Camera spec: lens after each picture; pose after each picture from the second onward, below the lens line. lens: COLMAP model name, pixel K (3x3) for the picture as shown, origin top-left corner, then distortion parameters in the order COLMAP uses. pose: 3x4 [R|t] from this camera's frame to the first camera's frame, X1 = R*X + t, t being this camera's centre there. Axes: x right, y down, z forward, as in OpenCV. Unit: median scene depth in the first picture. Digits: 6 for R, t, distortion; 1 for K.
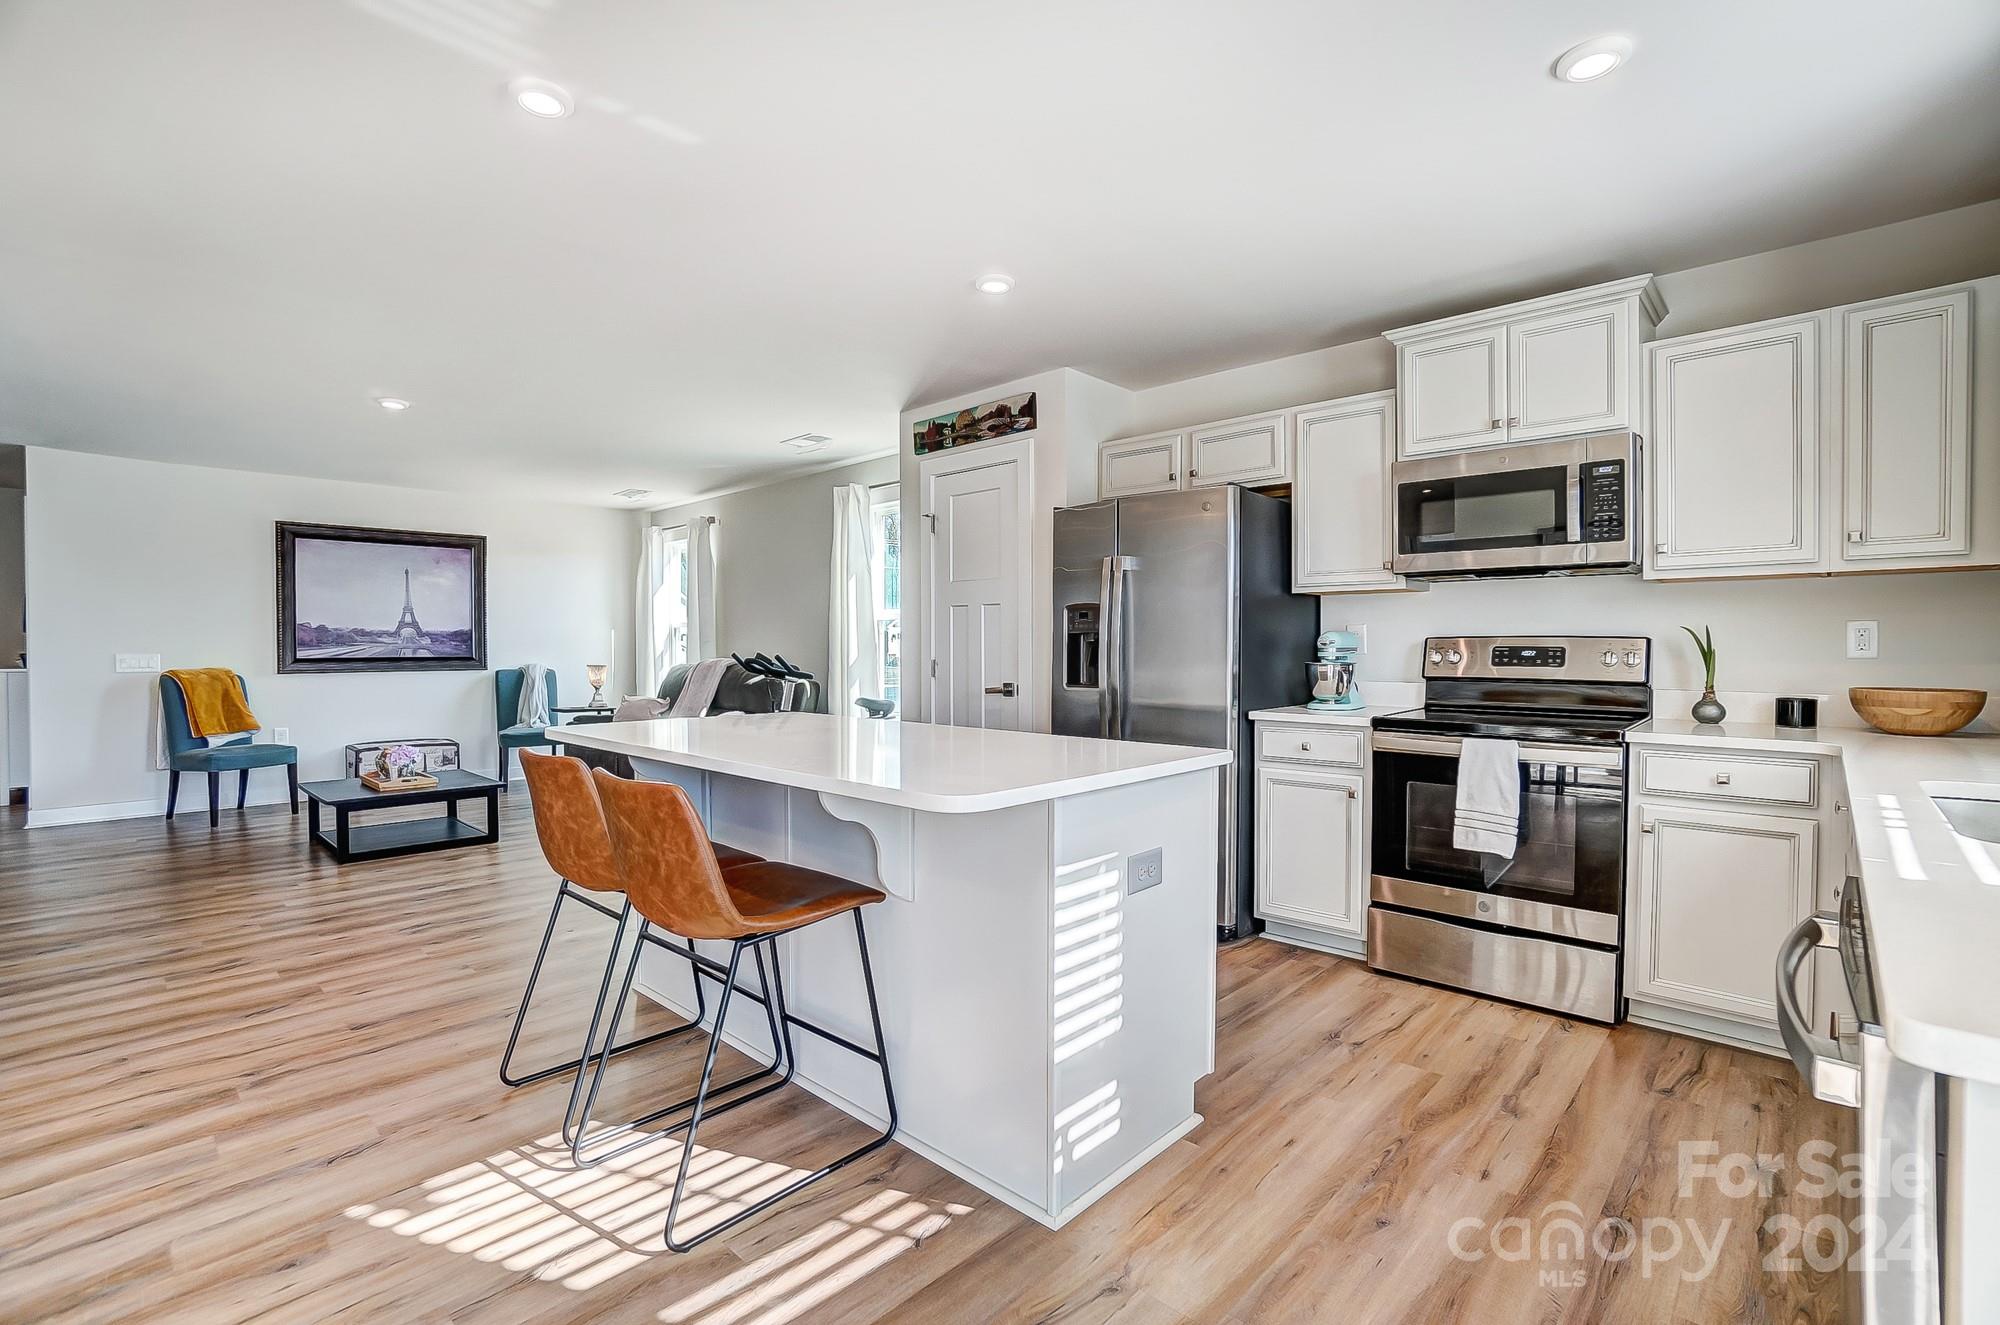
lens RADIAL K [[892.3, 0, 1003.6], [0, 892.3, 659.5], [0, 0, 1]] dist [-0.067458, 0.024606]
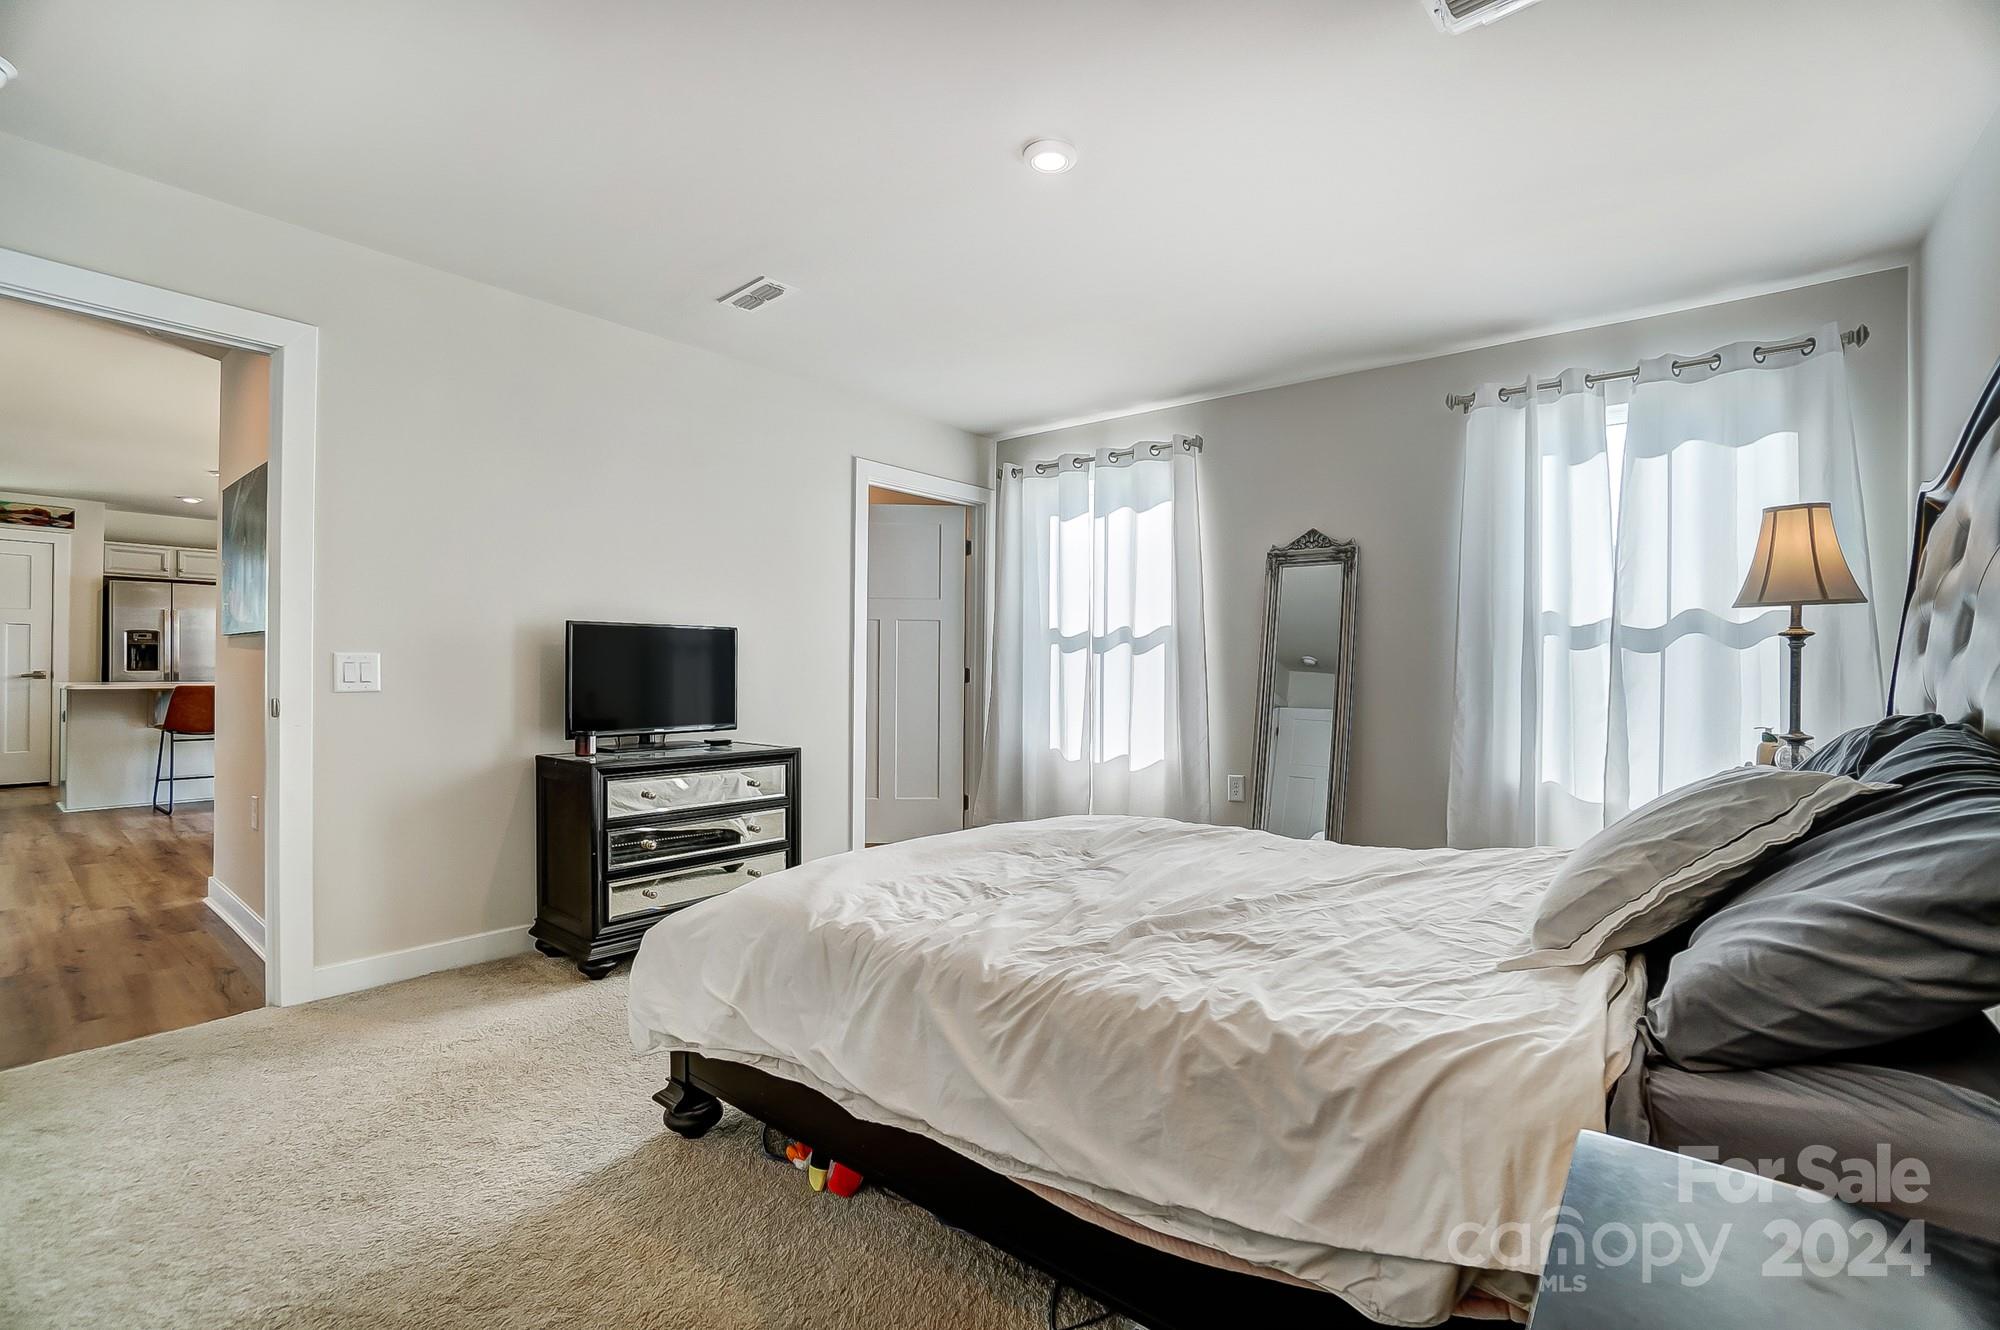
lens RADIAL K [[865.6, 0, 1000.0], [0, 865.6, 665.0], [0, 0, 1]] dist [-0.066014, 0.019786]
pose [[-0.080136, 0.003060, 0.996779, -2.102259], [0.006132, 0.999978, -0.002577, 0.037180], [-0.996765, 0.005905, -0.080153, -0.875528]]
